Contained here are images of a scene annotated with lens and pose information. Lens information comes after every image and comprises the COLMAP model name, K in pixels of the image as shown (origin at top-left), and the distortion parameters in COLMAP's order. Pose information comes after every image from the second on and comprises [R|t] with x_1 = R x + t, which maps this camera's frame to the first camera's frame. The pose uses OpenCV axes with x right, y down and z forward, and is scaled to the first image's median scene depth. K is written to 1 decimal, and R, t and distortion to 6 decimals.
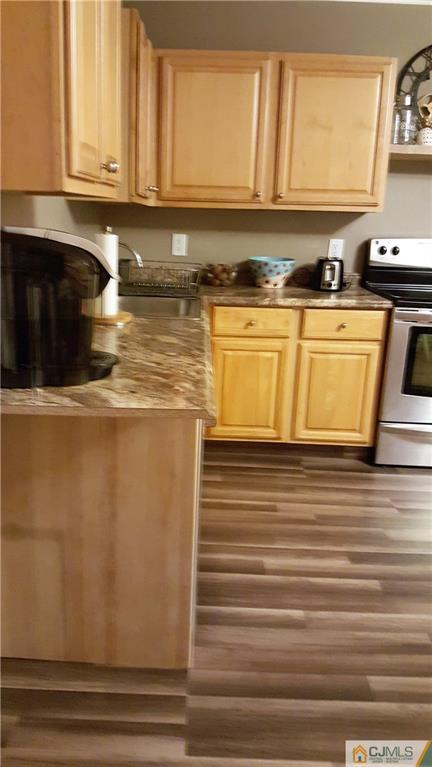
lens RADIAL K [[611.2, 0, 182.3], [0, 611.2, 381.2], [0, 0, 1]] dist [0.123150, -0.274812]
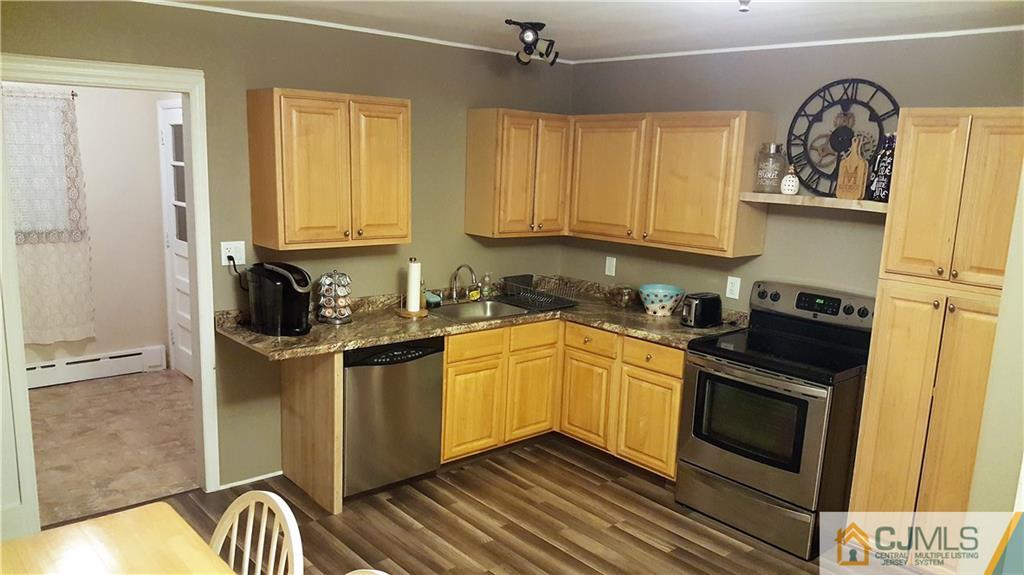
lens RADIAL K [[831.1, 0, 504.5], [0, 831.1, 318.0], [0, 0, 1]] dist [0.232442, -0.627637]
pose [[0.637300, 0.149040, -0.756066, 1.184105], [-0.211239, 0.977325, 0.014600, -0.123360], [0.741099, 0.150406, 0.654332, -0.161240]]
